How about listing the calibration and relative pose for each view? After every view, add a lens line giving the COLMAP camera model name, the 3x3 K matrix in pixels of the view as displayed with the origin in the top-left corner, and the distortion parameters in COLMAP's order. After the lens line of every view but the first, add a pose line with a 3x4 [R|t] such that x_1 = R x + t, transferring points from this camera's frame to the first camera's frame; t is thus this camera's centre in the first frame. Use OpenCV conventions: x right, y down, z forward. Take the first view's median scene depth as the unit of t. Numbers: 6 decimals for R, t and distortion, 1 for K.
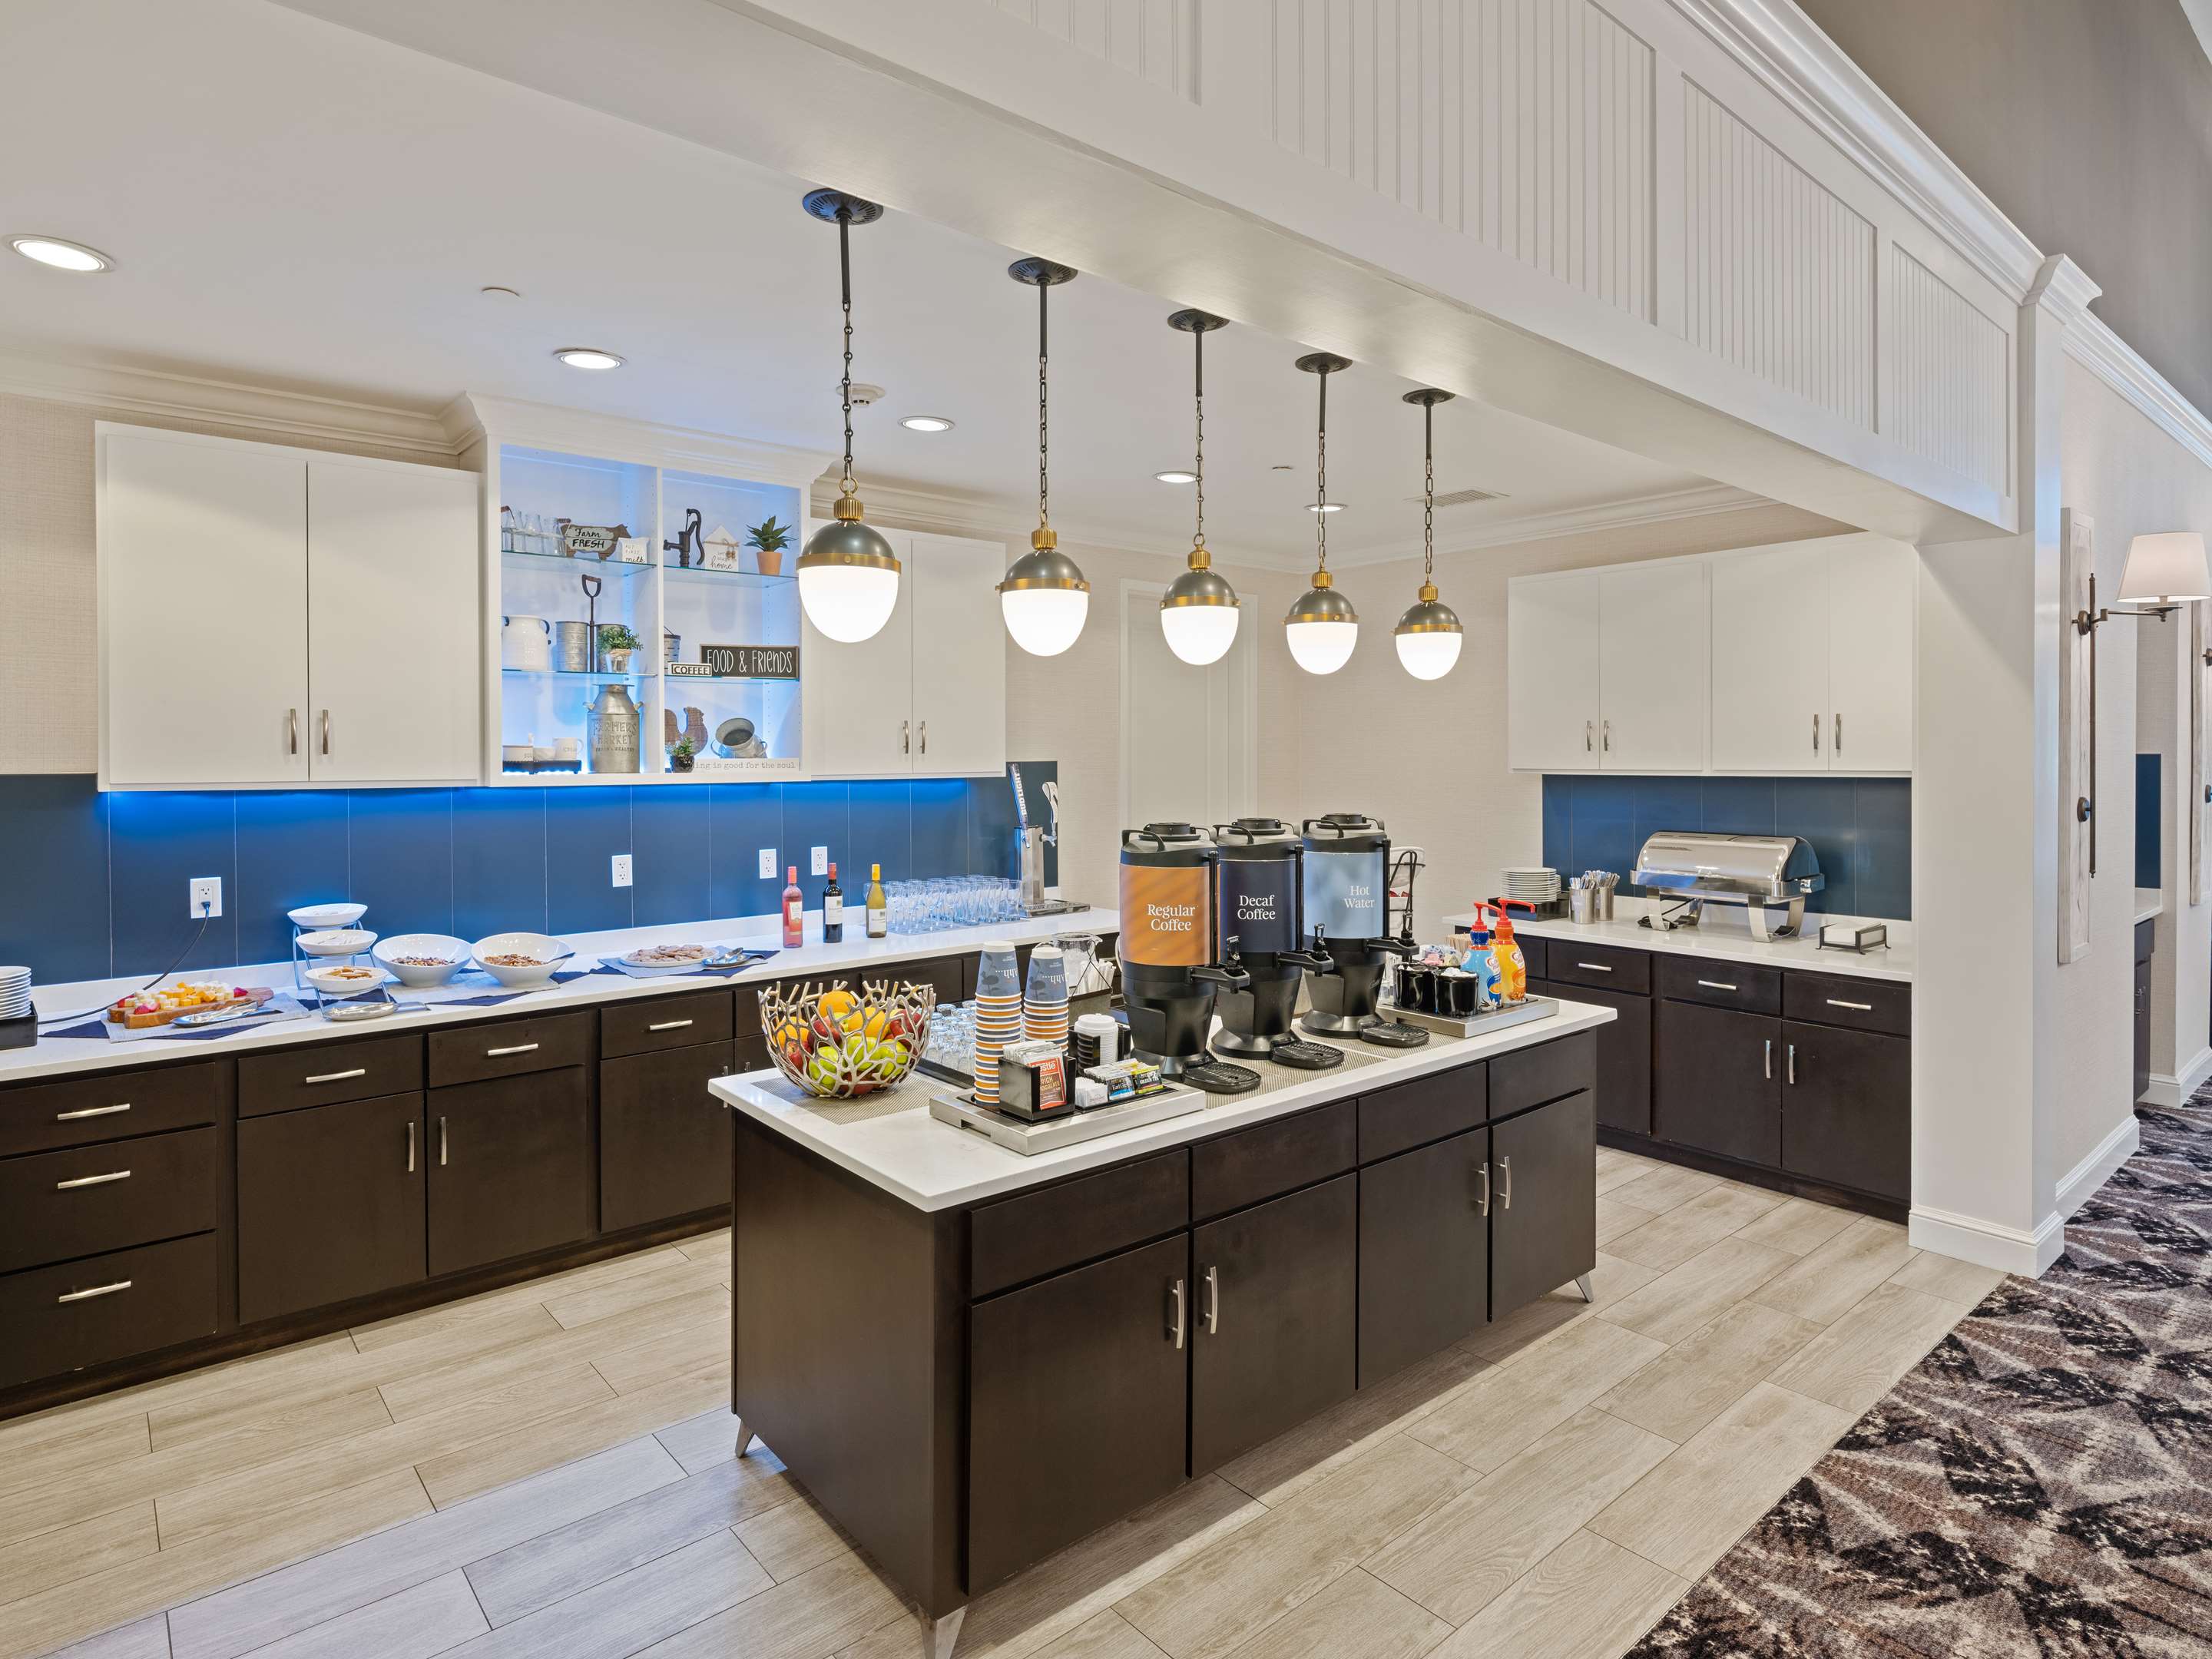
lens RADIAL K [[1222.8, 0, 1116.3], [0, 1222.8, 763.4], [0, 0, 1]] dist [-0.003739, 0.000306]
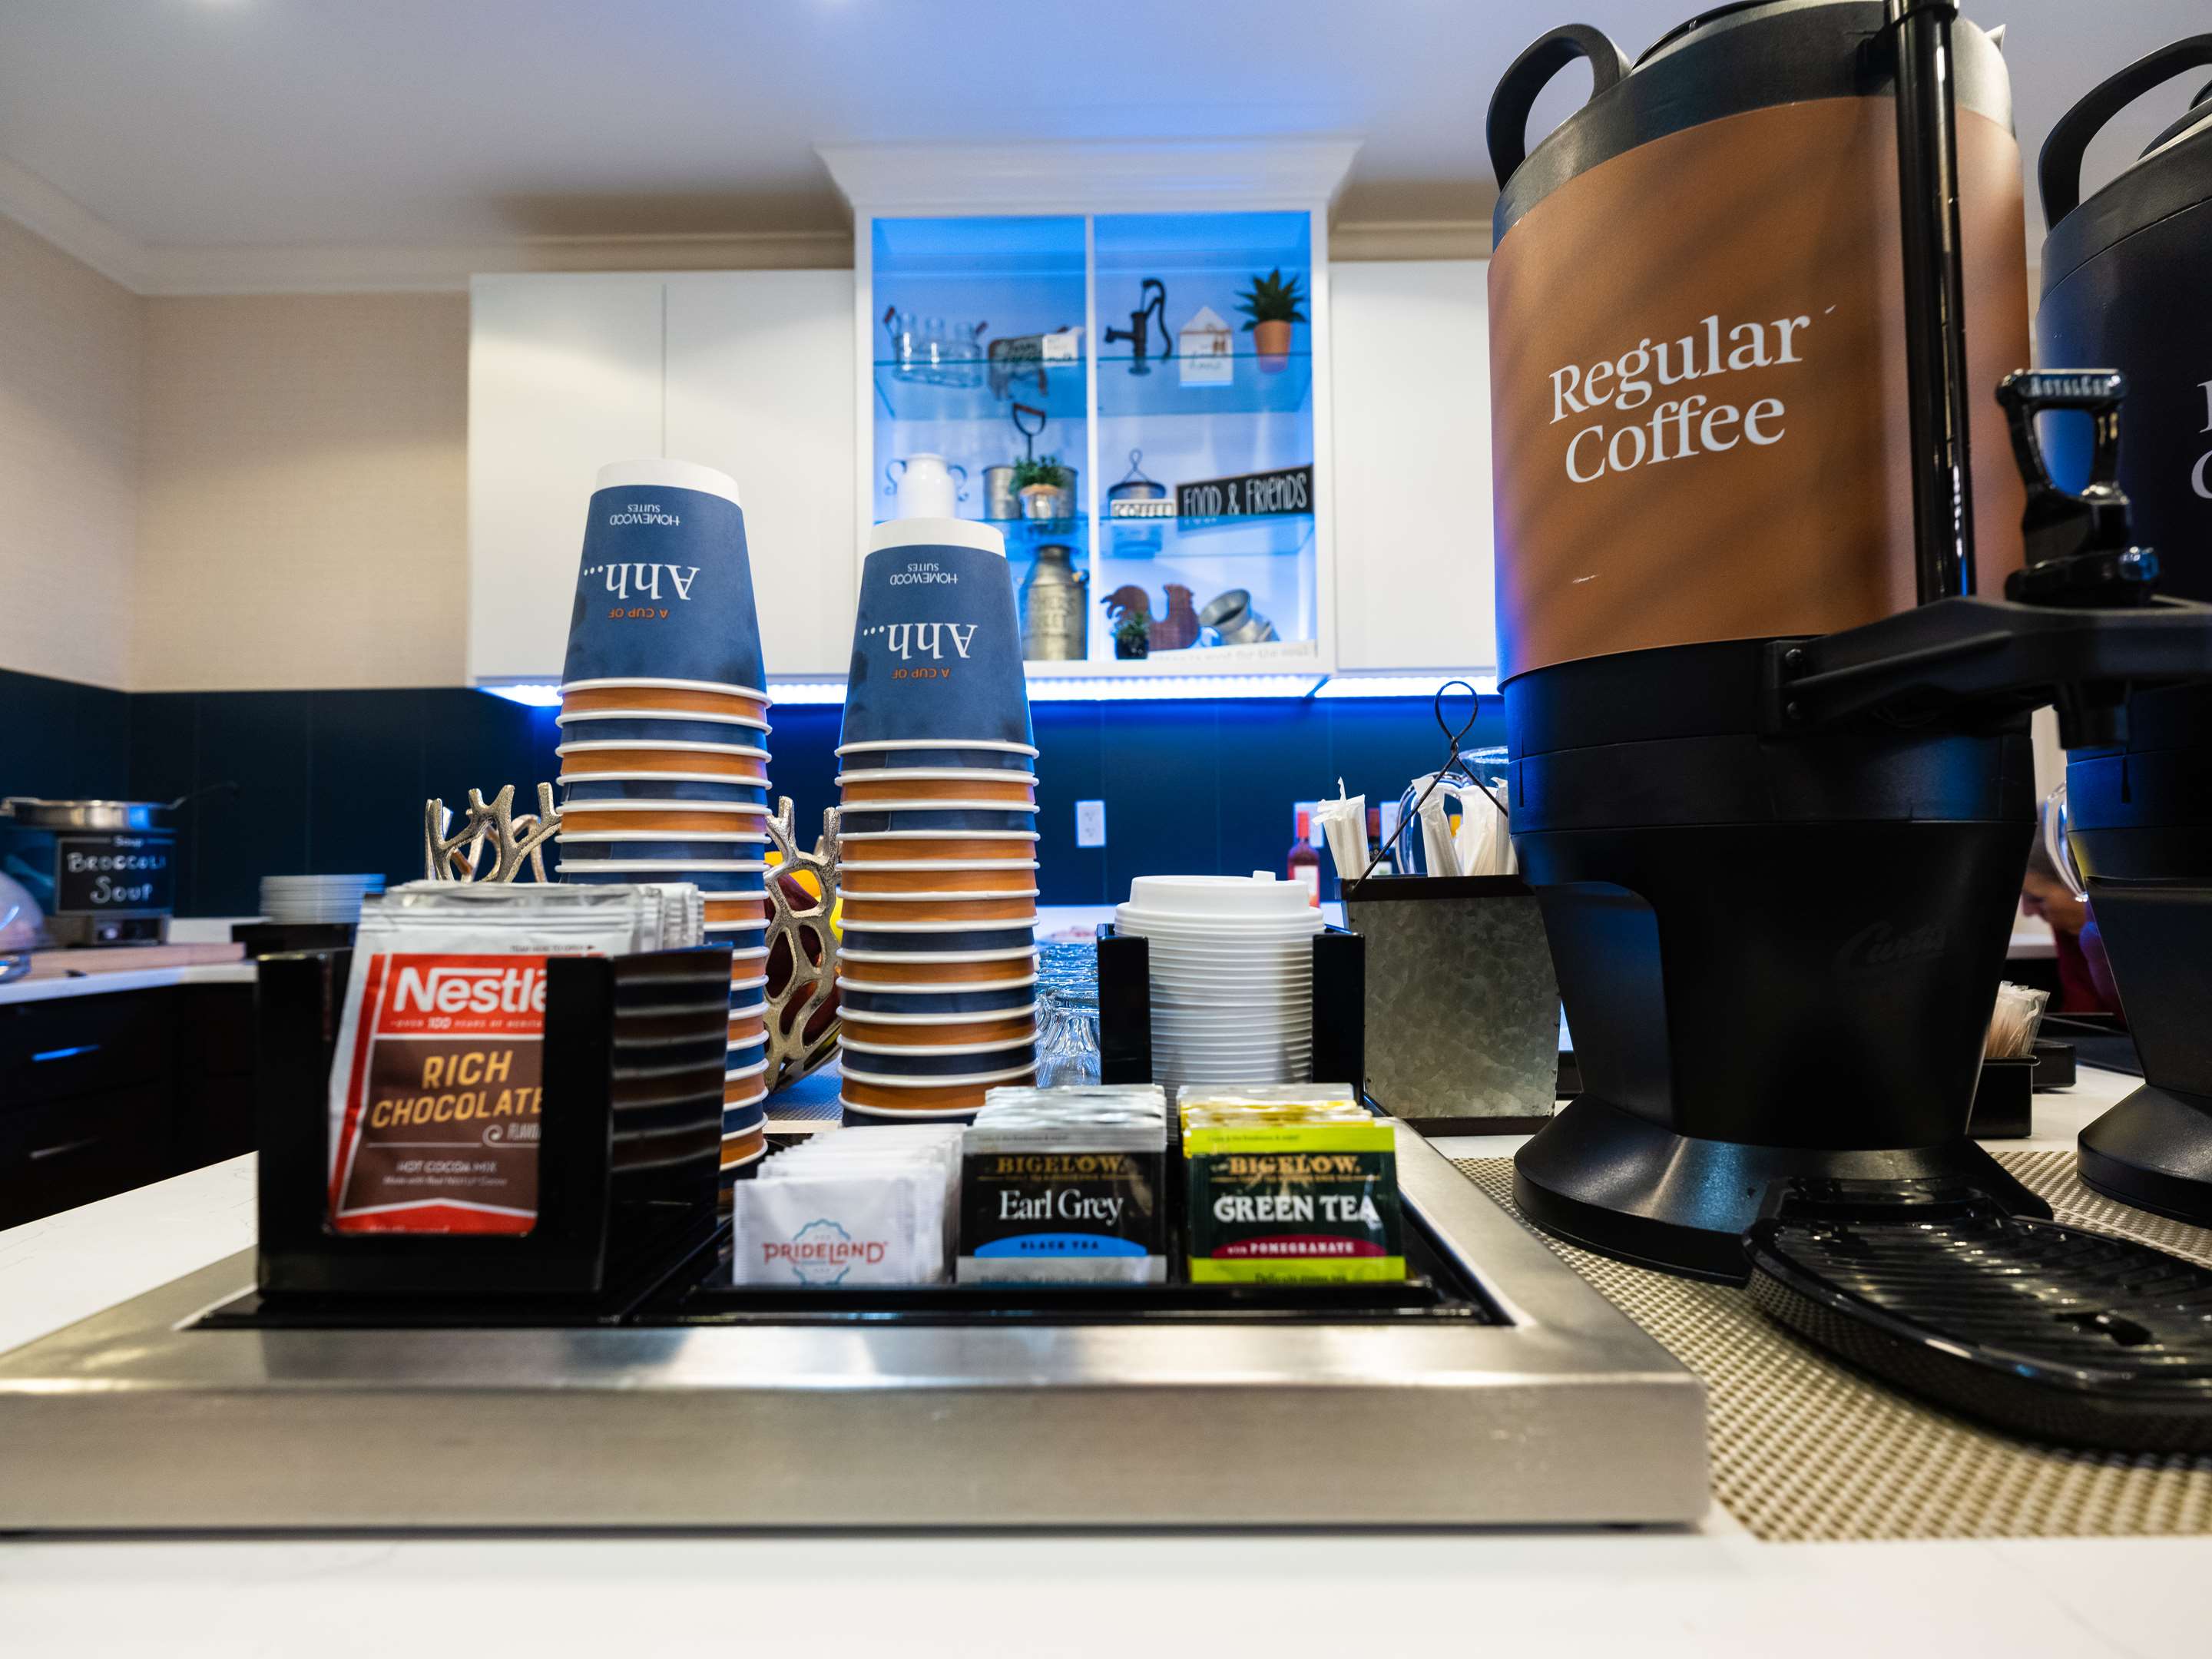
lens RADIAL K [[1195.2, 0, 1112.5], [0, 1195.2, 832.8], [0, 0, 1]] dist [0.001266, -0.000486]
pose [[0.754995, -0.028540, -0.655109, 0.086260], [0.002307, 0.999162, -0.040869, 0.175137], [0.655726, 0.029345, 0.754428, 0.698220]]
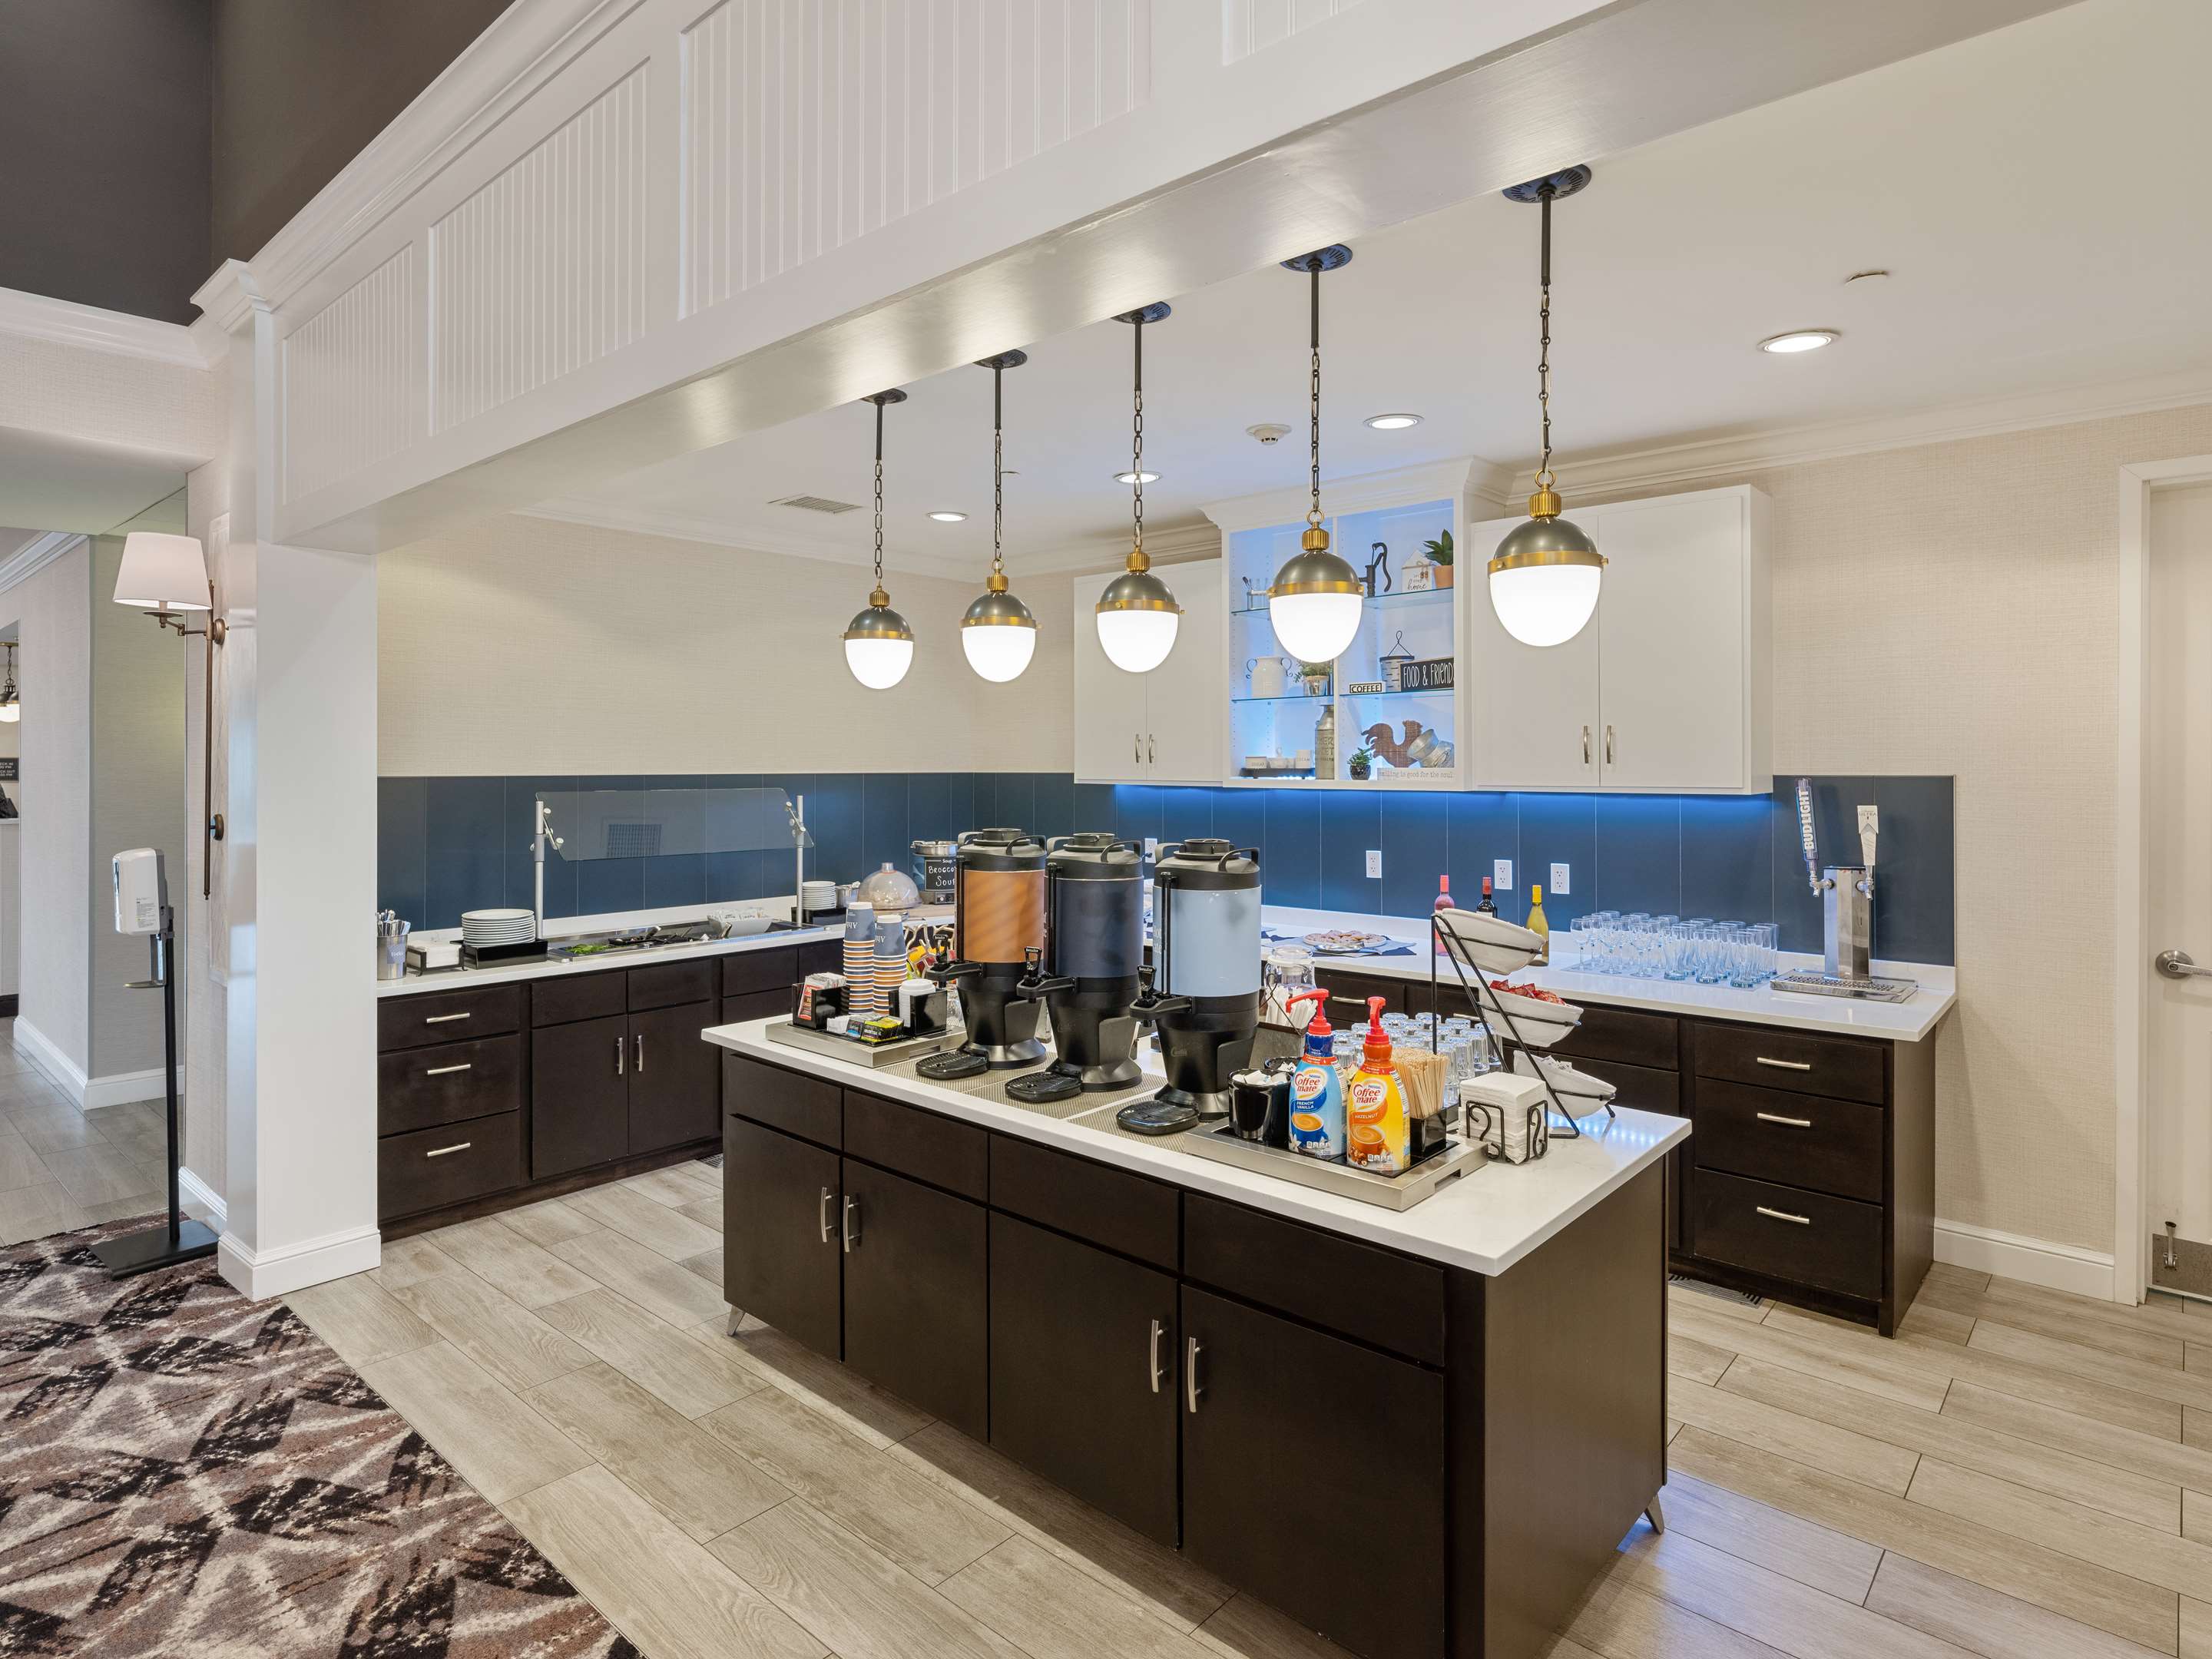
lens RADIAL K [[1207.5, 0, 1111.2], [0, 1207.5, 781.4], [0, 0, 1]] dist [0.000456, -0.002609]
pose [[0.137451, 0.018828, -0.990330, 0.999748], [-0.008084, 0.999807, 0.017887, -0.012765], [0.990476, 0.005547, 0.137577, 0.858143]]
